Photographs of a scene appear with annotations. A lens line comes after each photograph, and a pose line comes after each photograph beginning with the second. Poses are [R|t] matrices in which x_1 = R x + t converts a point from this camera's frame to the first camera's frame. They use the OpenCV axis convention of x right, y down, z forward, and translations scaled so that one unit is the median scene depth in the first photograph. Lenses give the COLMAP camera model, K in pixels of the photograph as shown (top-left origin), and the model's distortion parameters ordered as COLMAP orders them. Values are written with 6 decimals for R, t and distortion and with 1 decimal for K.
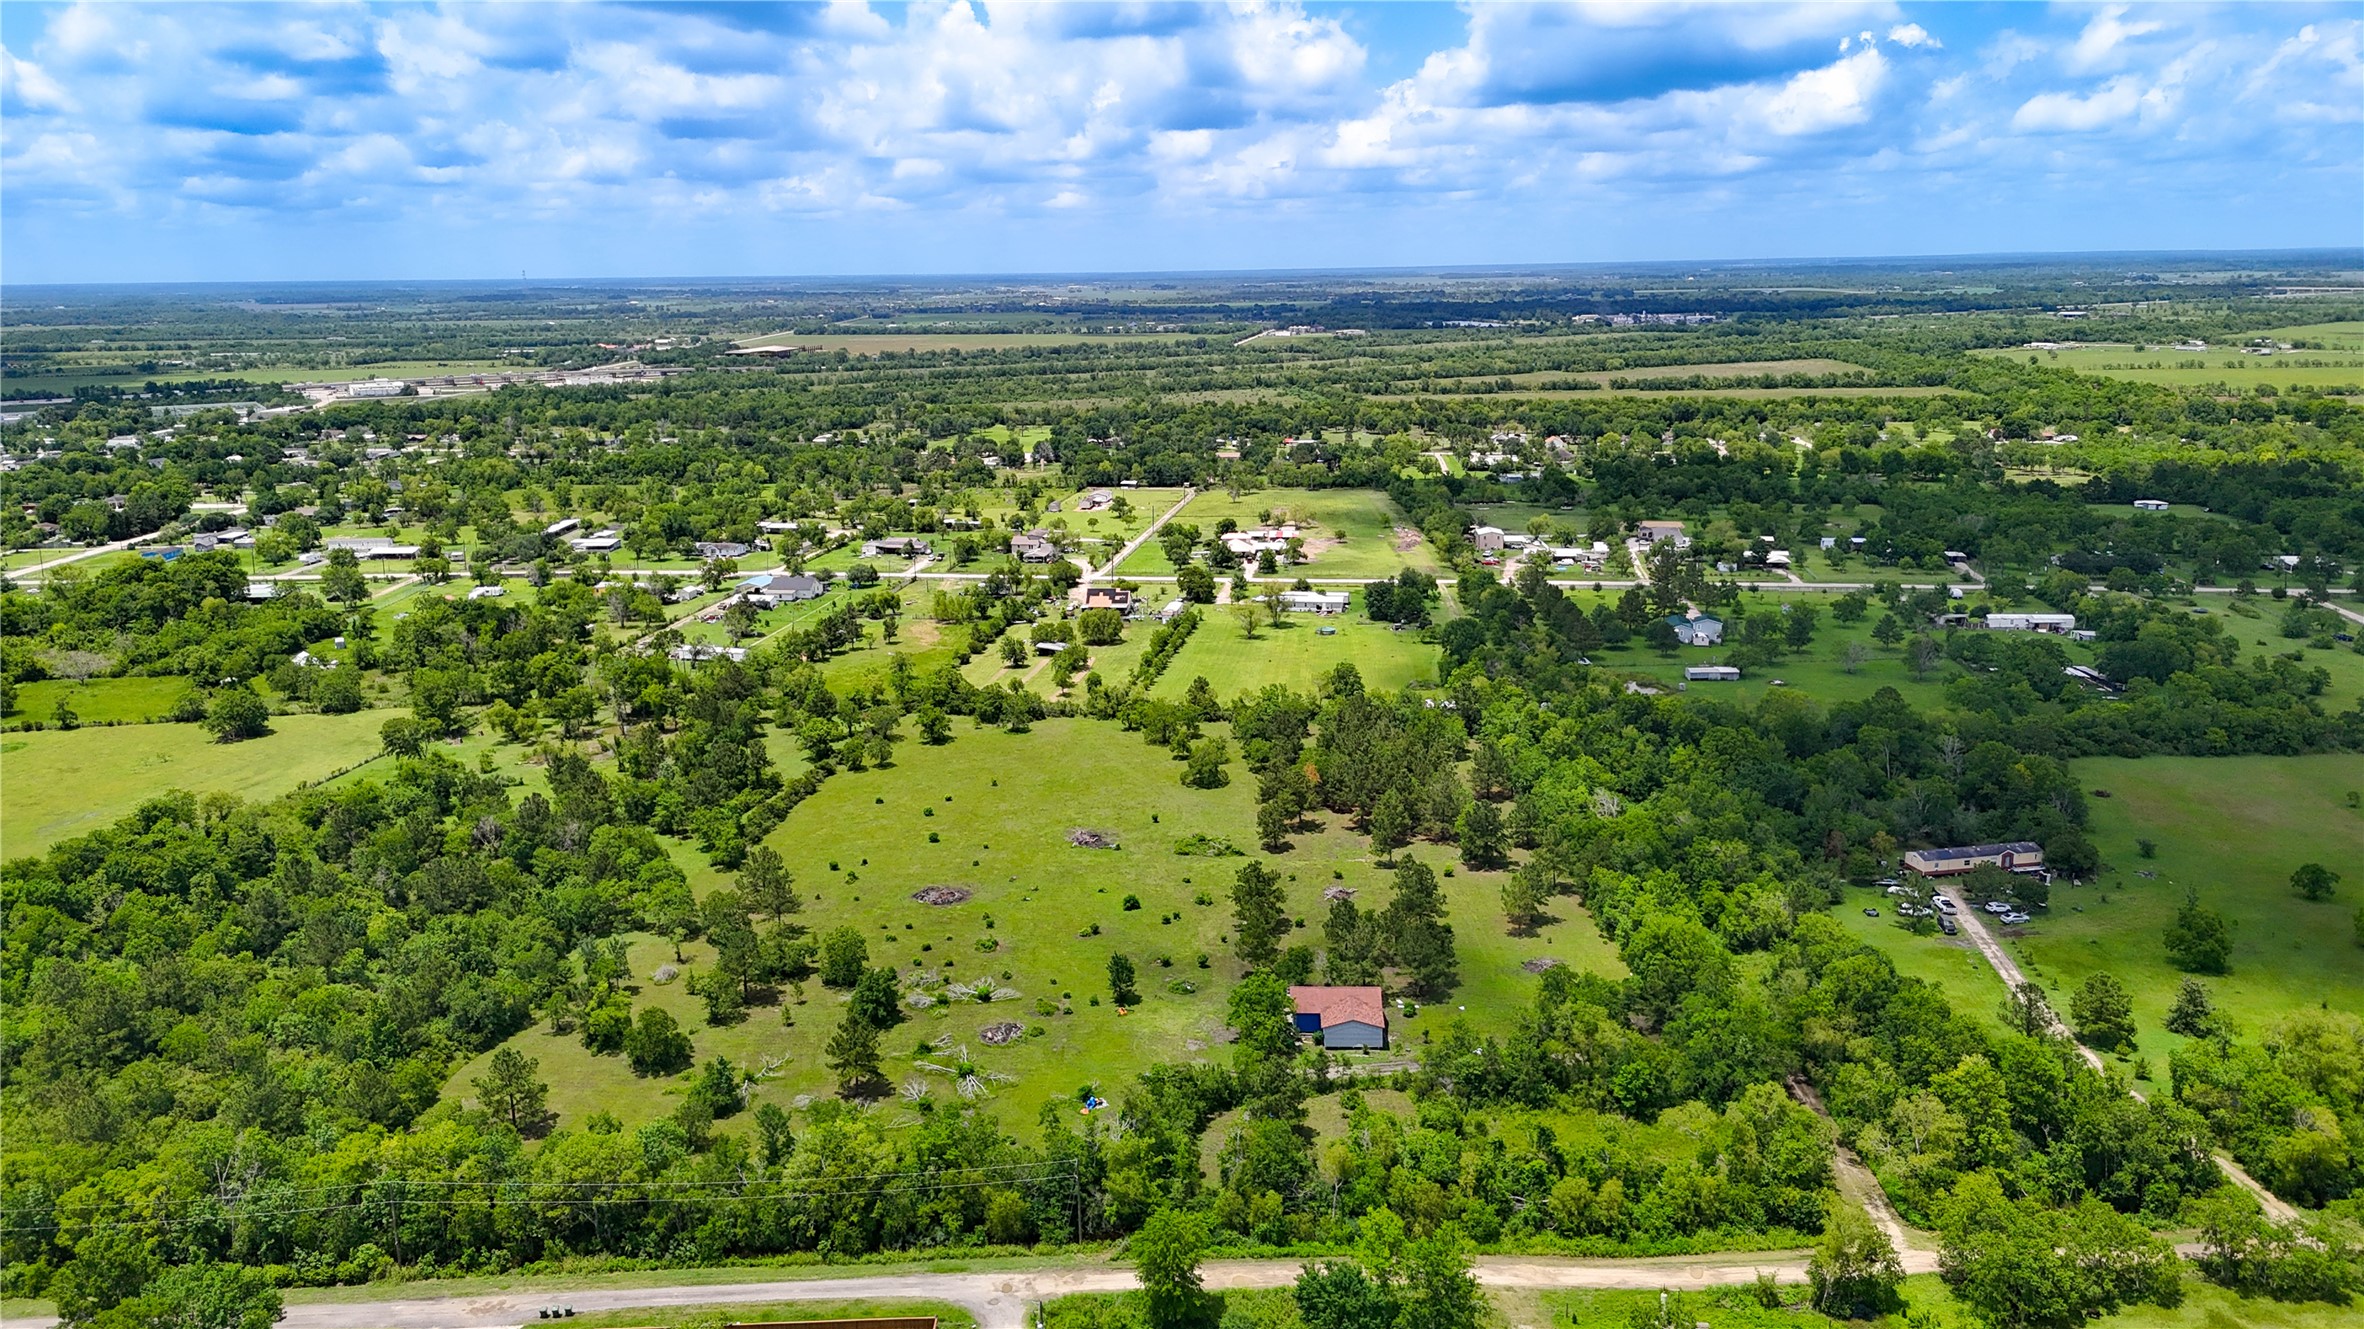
lens RADIAL K [[1744.0, 0, 1182.0], [0, 1744.0, 664.5], [0, 0, 1]] dist [0.060712, -0.044768]
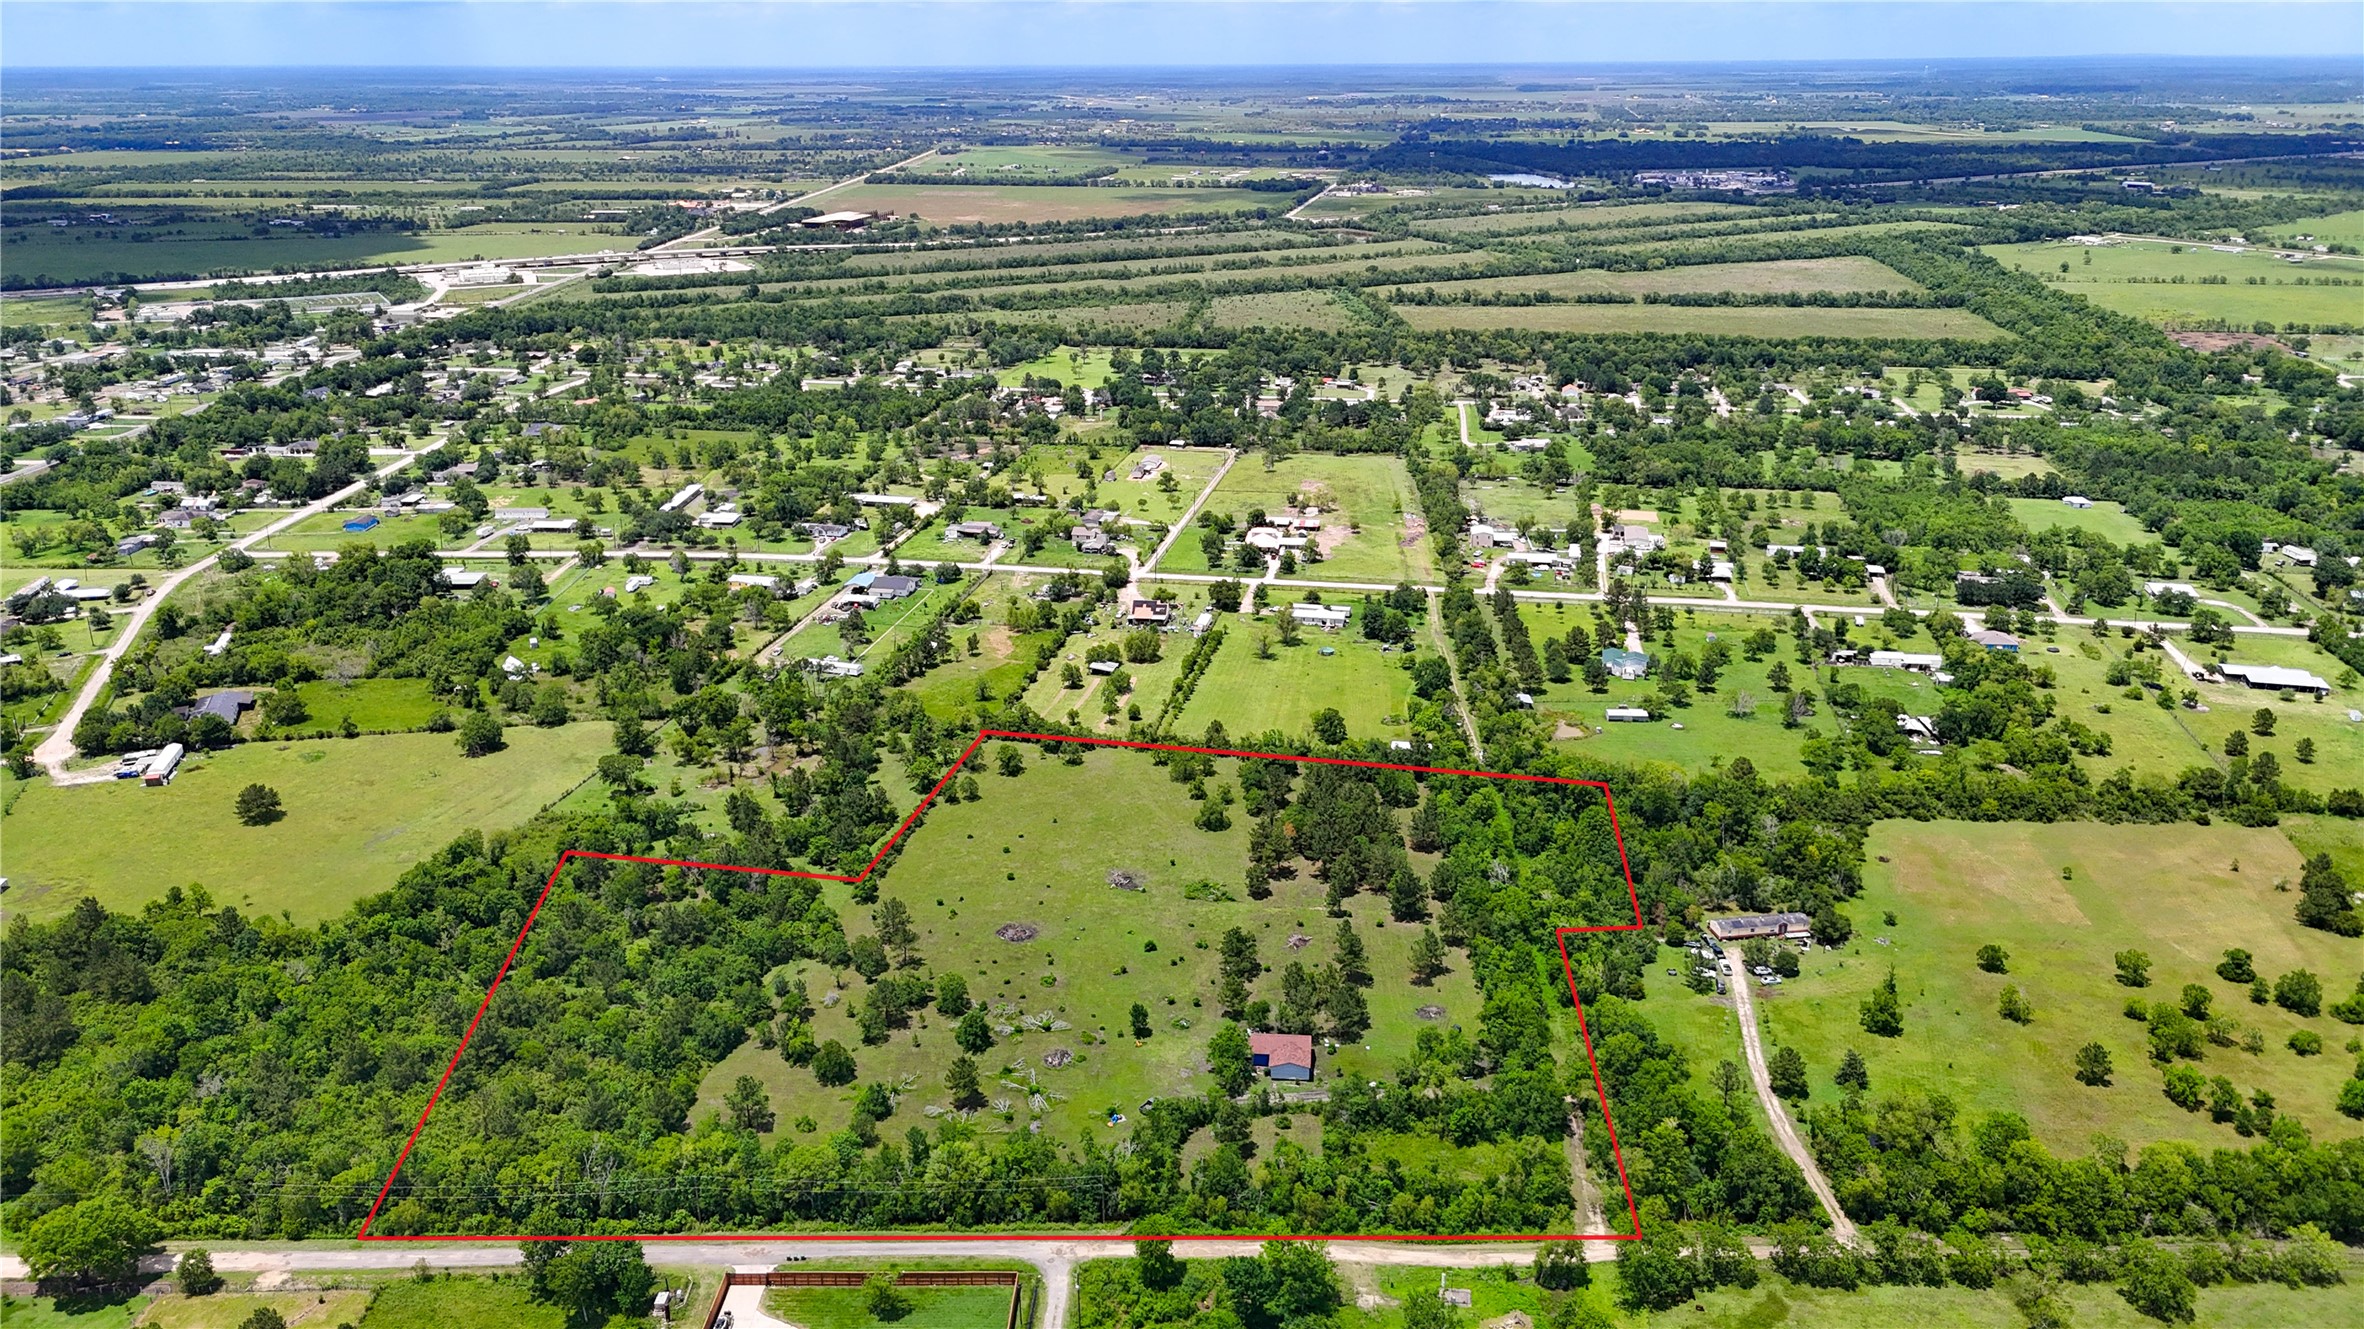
lens RADIAL K [[1744.0, 0, 1182.0], [0, 1744.0, 664.5], [0, 0, 1]] dist [0.060712, -0.044768]
pose [[0.999176, 0.022994, -0.033440, 0.036818], [-0.019194, 0.993766, 0.109821, -0.234960], [0.035756, -0.109089, 0.993389, -0.362982]]
